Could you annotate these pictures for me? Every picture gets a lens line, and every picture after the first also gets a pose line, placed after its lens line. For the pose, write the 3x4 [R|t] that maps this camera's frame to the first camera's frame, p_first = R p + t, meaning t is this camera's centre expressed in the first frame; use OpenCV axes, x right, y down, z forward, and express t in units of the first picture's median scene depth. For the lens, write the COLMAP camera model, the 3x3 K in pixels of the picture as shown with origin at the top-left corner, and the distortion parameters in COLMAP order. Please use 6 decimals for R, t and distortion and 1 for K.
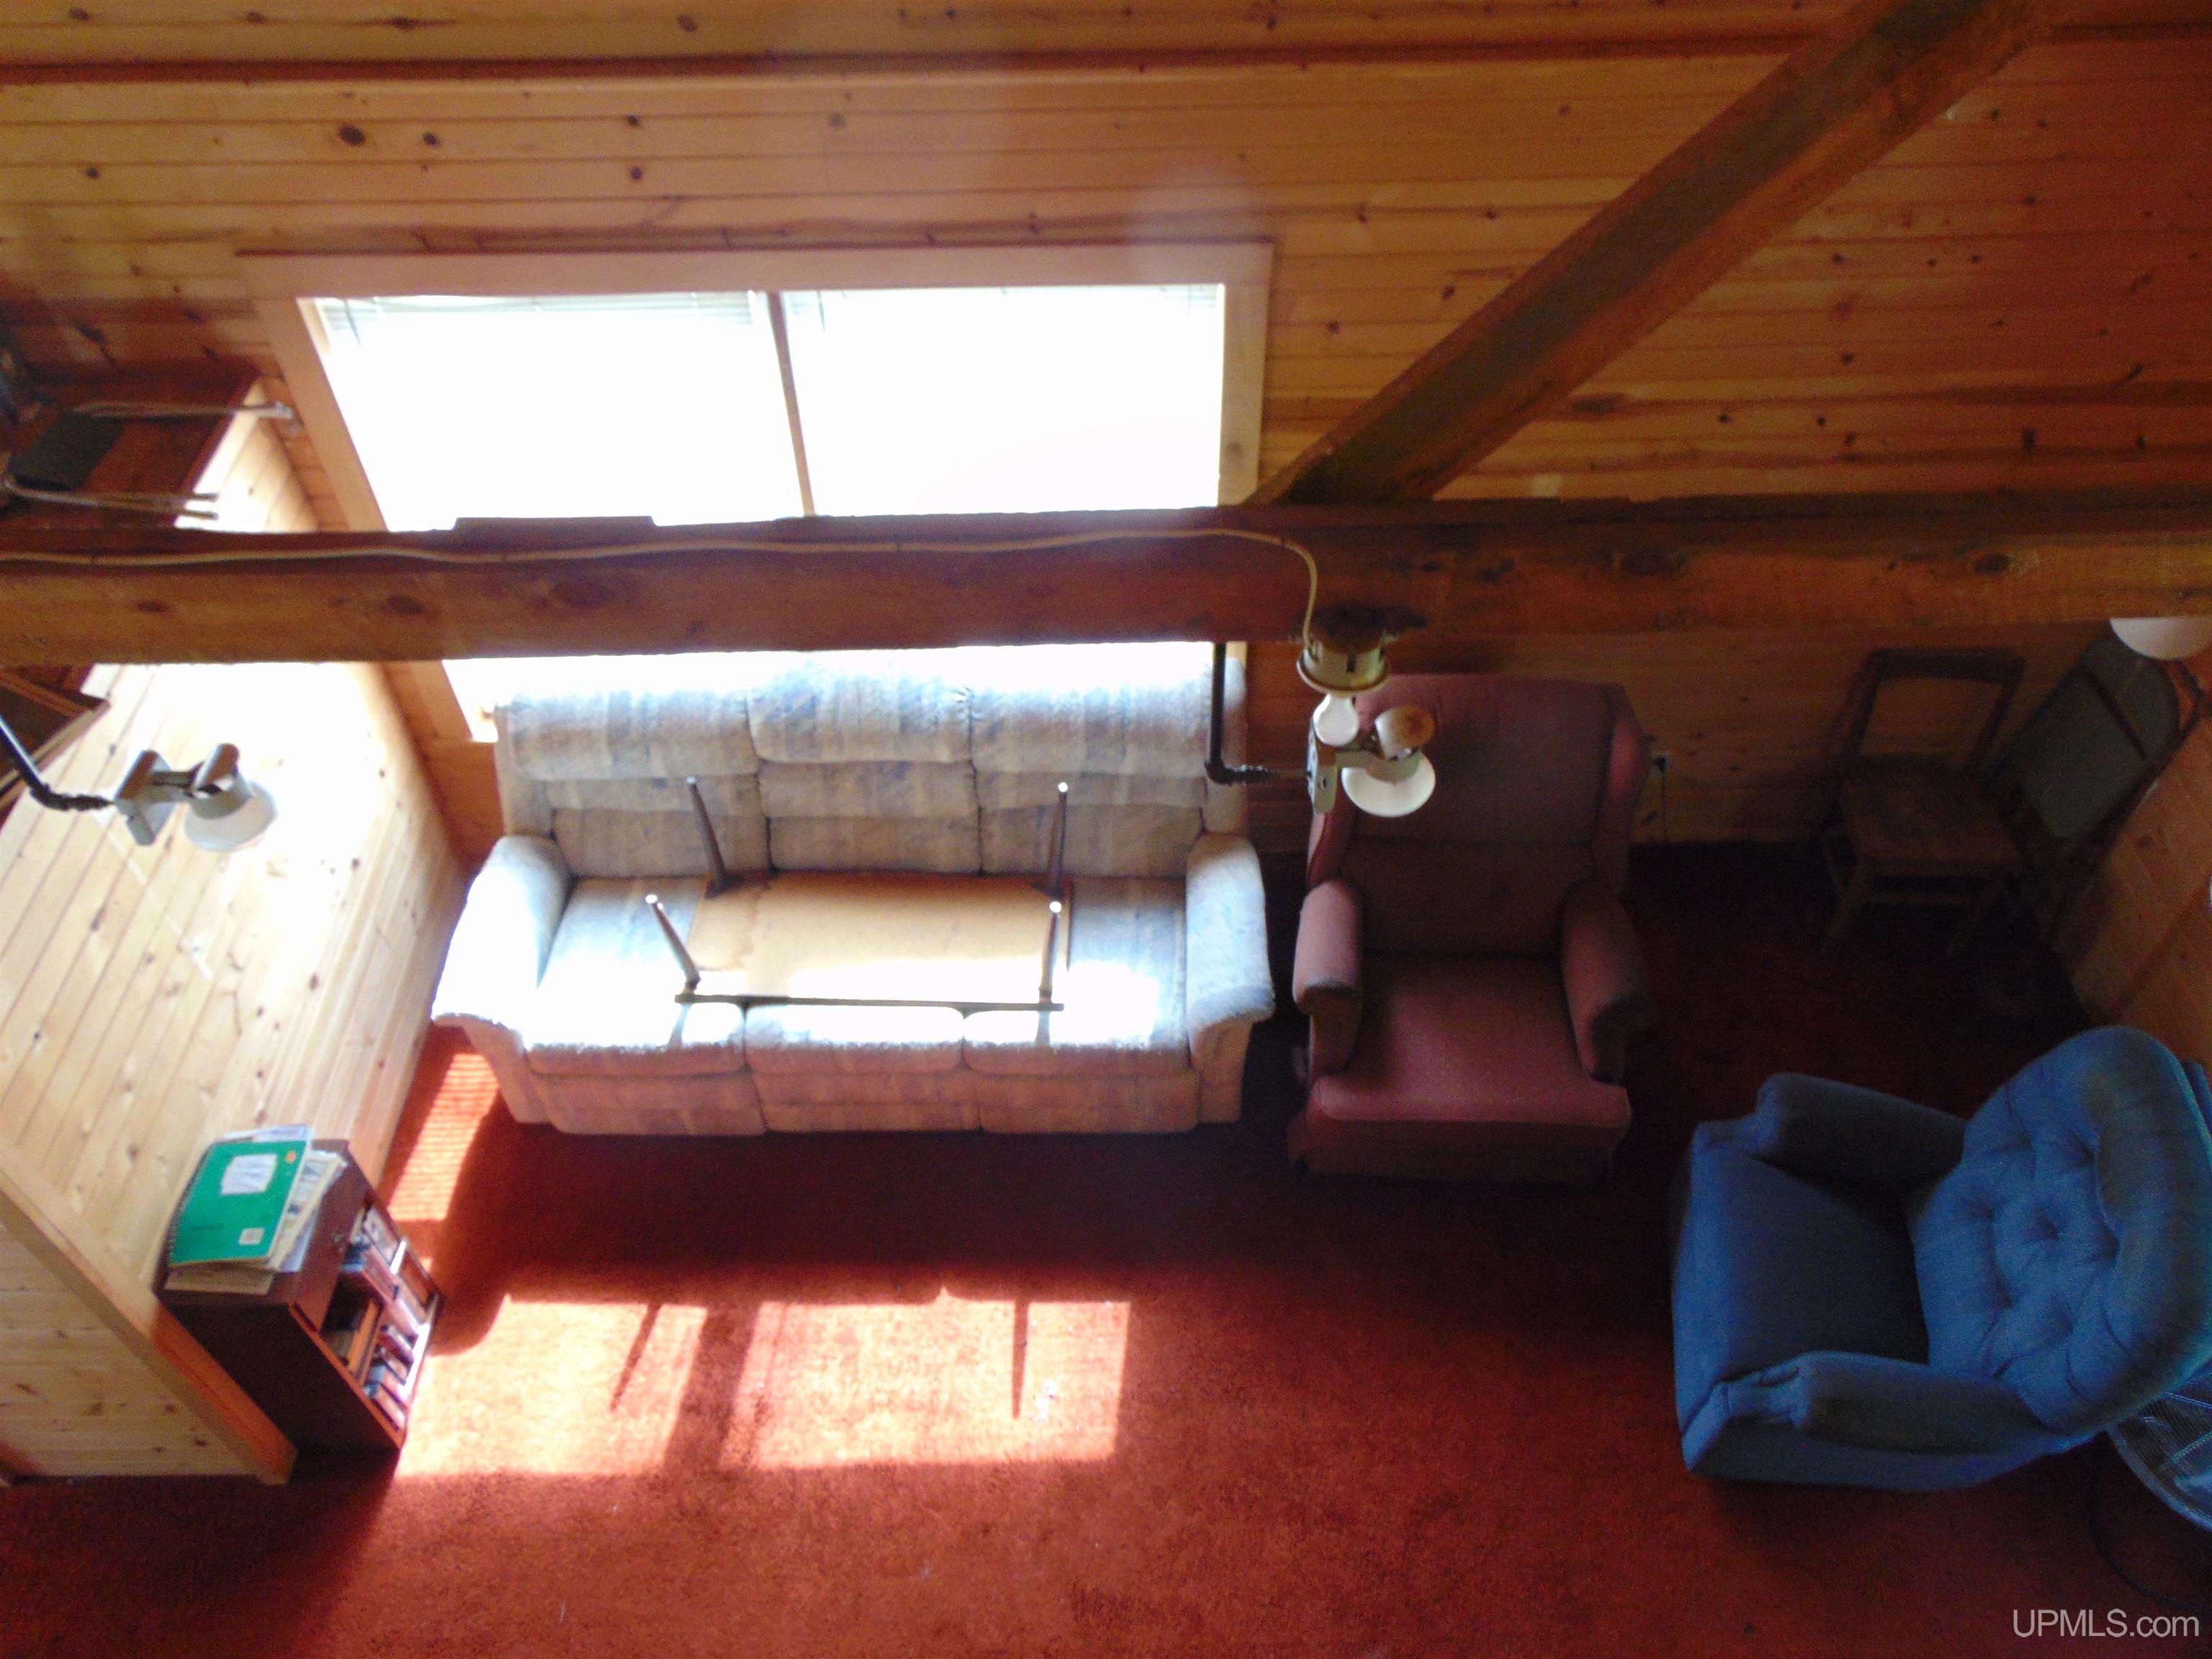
lens RADIAL K [[1693.9, 0, 1104.1], [0, 1693.9, 844.2], [0, 0, 1]] dist [-0.014163, 0.063345]
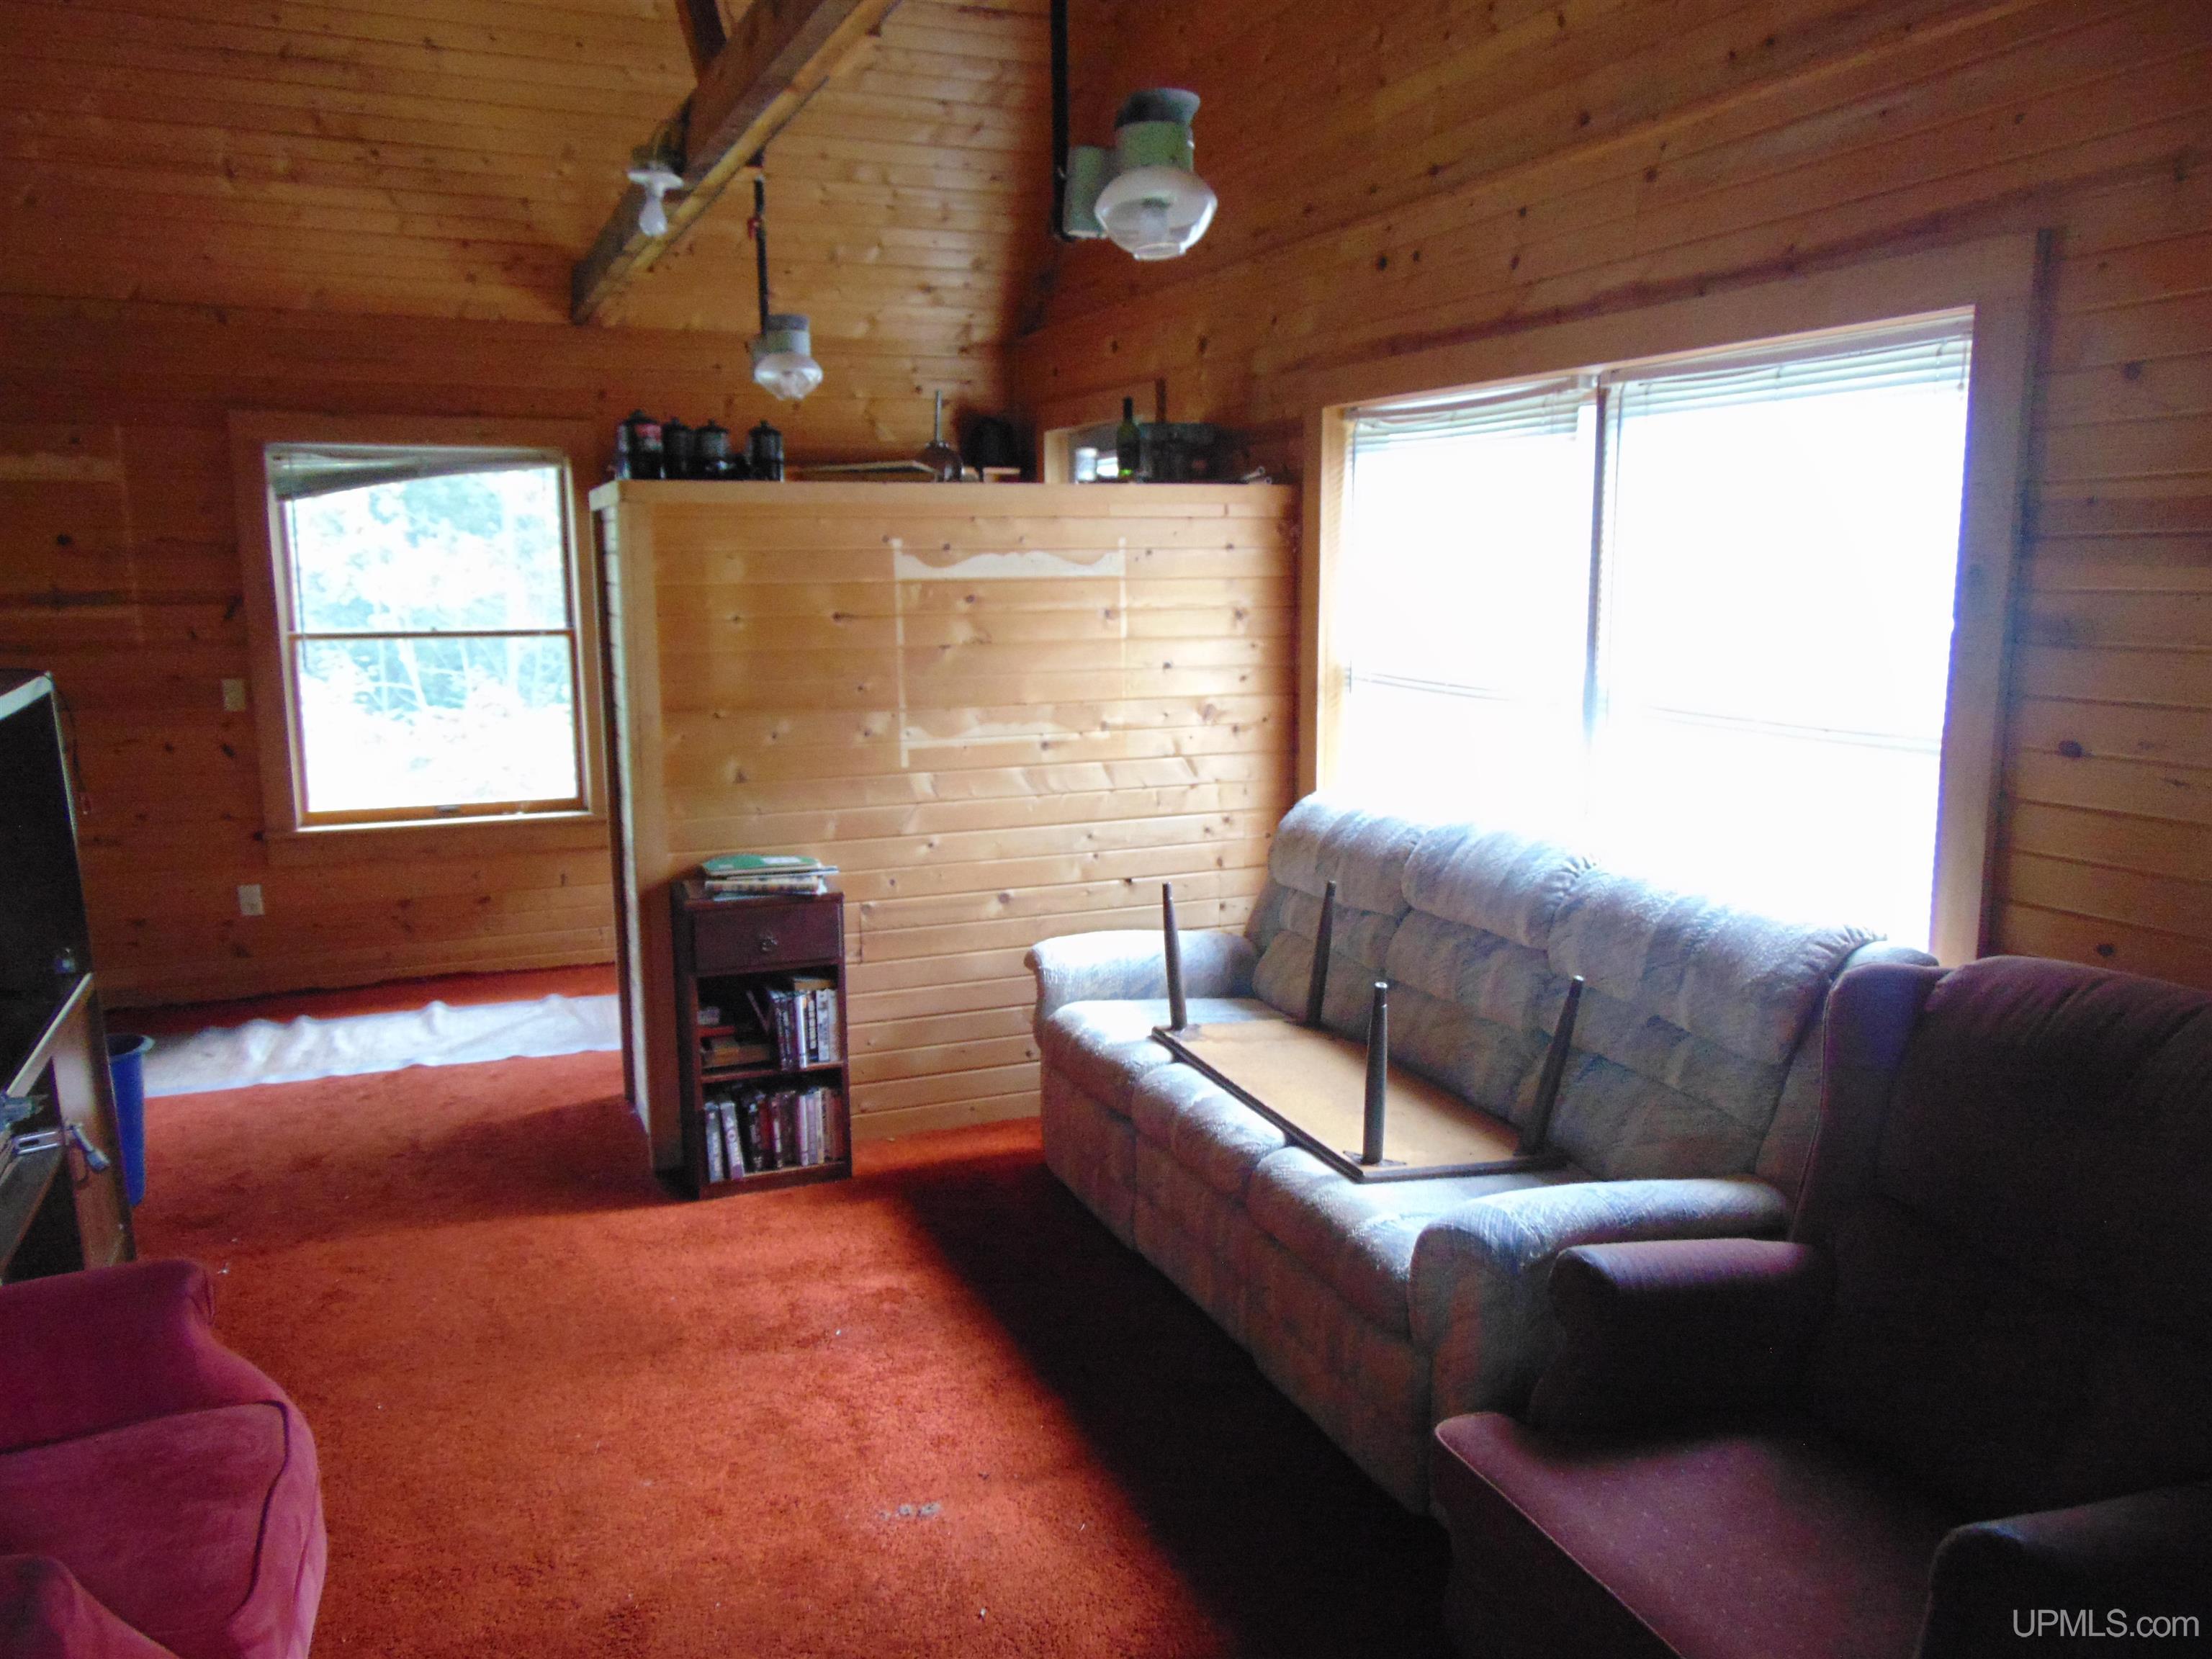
lens RADIAL K [[1674.7, 0, 1106.0], [0, 1674.7, 829.5], [0, 0, 1]] dist [0.010931, 0.010779]
pose [[0.366580, 0.154813, -0.917416, 0.571706], [-0.674417, 0.723489, -0.147395, 0.168065], [0.640922, 0.672753, 0.369625, 0.594621]]
